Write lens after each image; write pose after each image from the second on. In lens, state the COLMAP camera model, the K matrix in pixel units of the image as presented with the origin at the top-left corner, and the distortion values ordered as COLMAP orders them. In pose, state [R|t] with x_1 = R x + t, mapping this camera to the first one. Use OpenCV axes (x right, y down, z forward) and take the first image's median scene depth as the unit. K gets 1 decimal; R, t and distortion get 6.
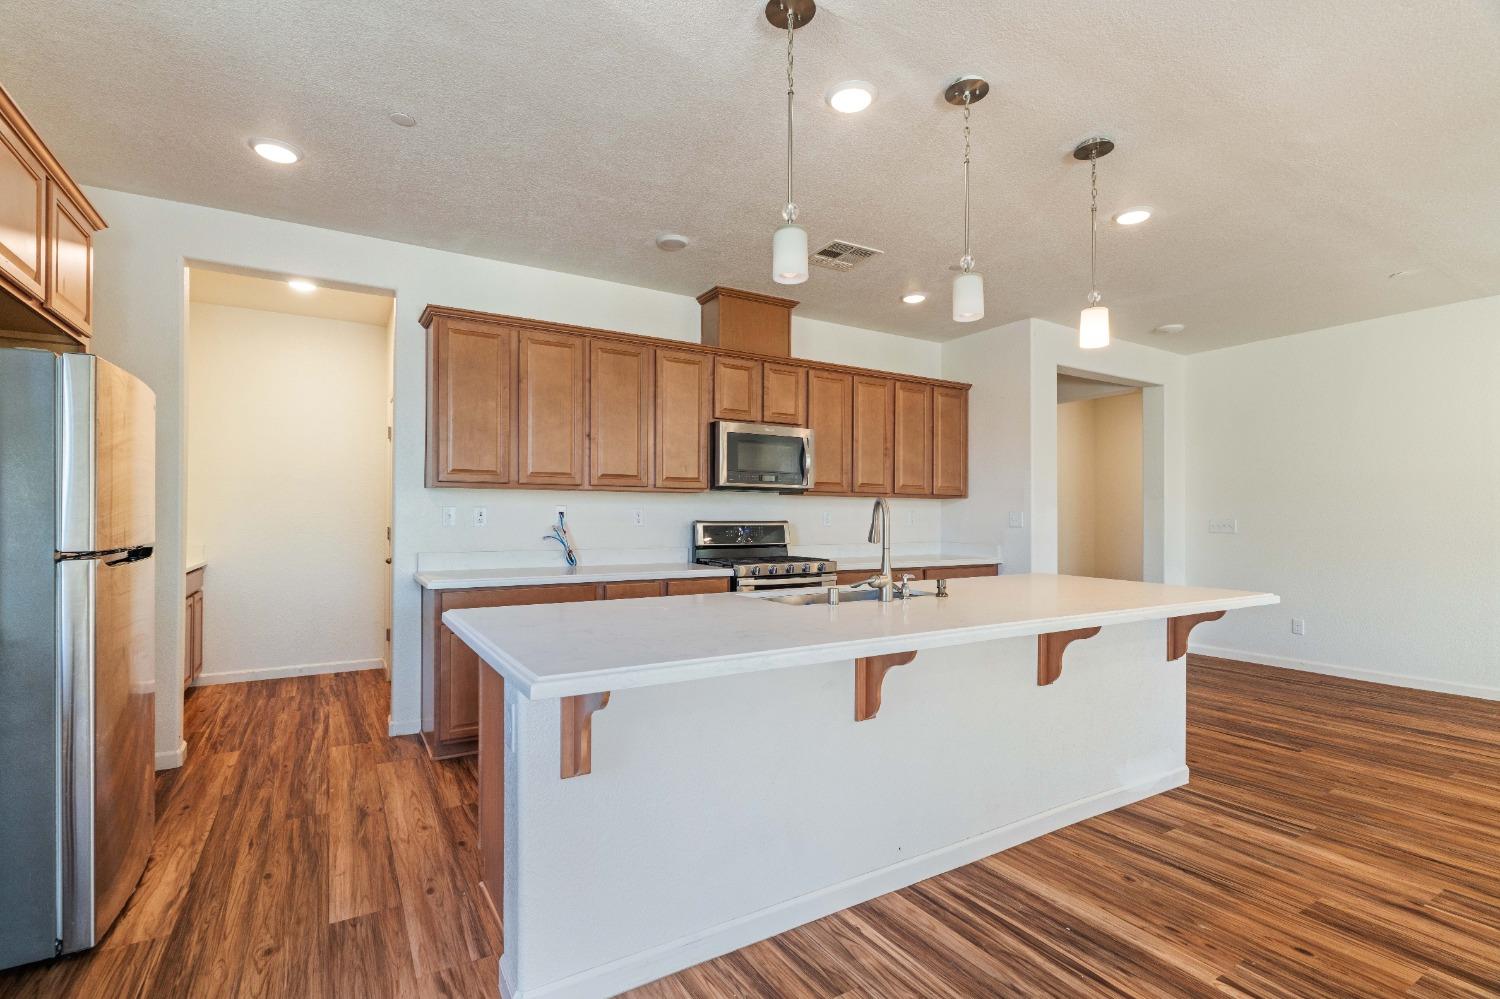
lens RADIAL K [[682.4, 0, 741.0], [0, 682.4, 519.9], [0, 0, 1]] dist [-0.014822, 0.005195]
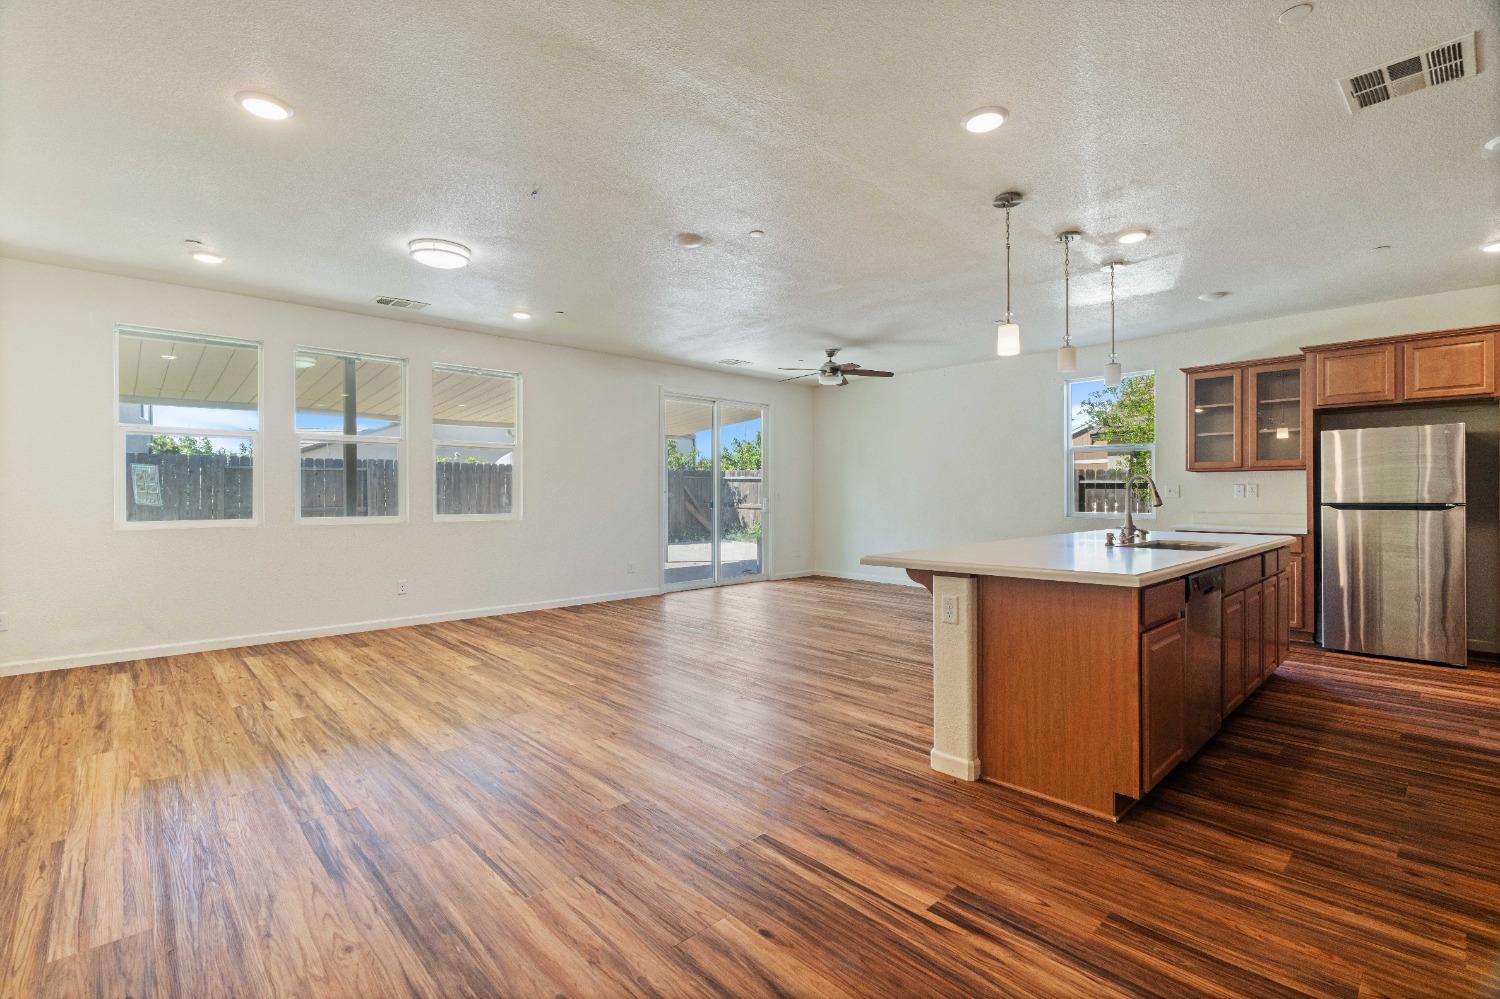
lens RADIAL K [[682.4, 0, 753.9], [0, 682.4, 498.4], [0, 0, 1]] dist [-0.014822, 0.005195]
pose [[-0.974774, 0.000024, -0.223196, 0.941110], [-0.003171, 0.999898, 0.013959, 0.001940], [0.223173, 0.014315, -0.974674, 1.576905]]
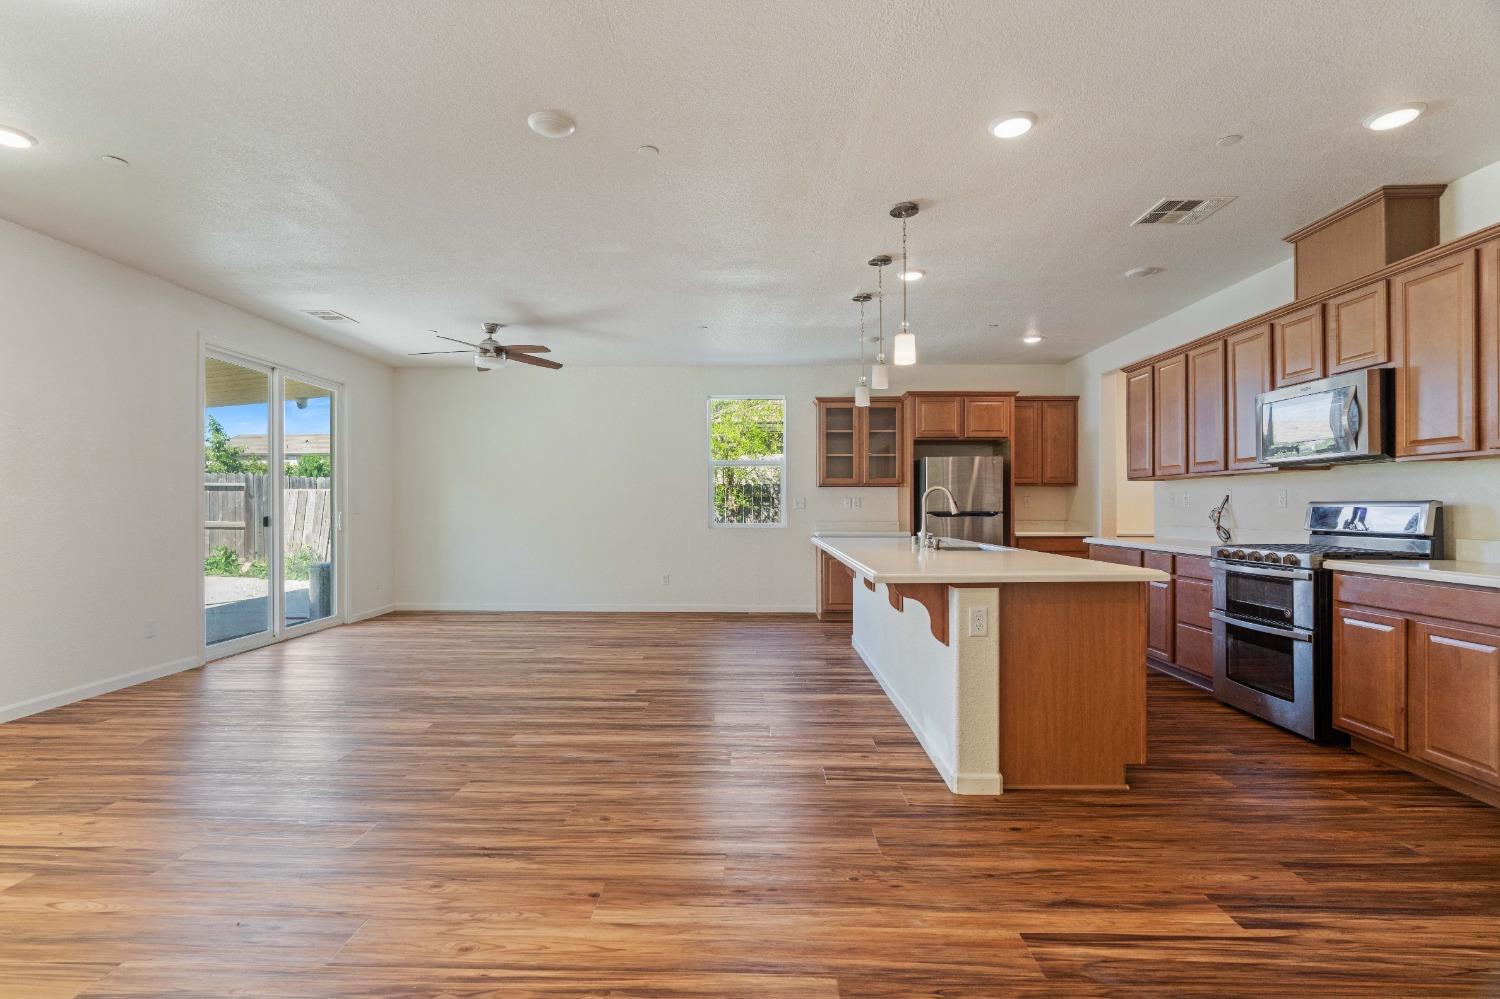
lens RADIAL K [[682.4, 0, 739.4], [0, 682.4, 540.4], [0, 0, 1]] dist [-0.014822, 0.005195]
pose [[-0.529535, 0.039172, -0.847383, 1.312432], [-0.005143, 0.998767, 0.049384, 0.013171], [0.848272, 0.030508, -0.528680, 1.037356]]
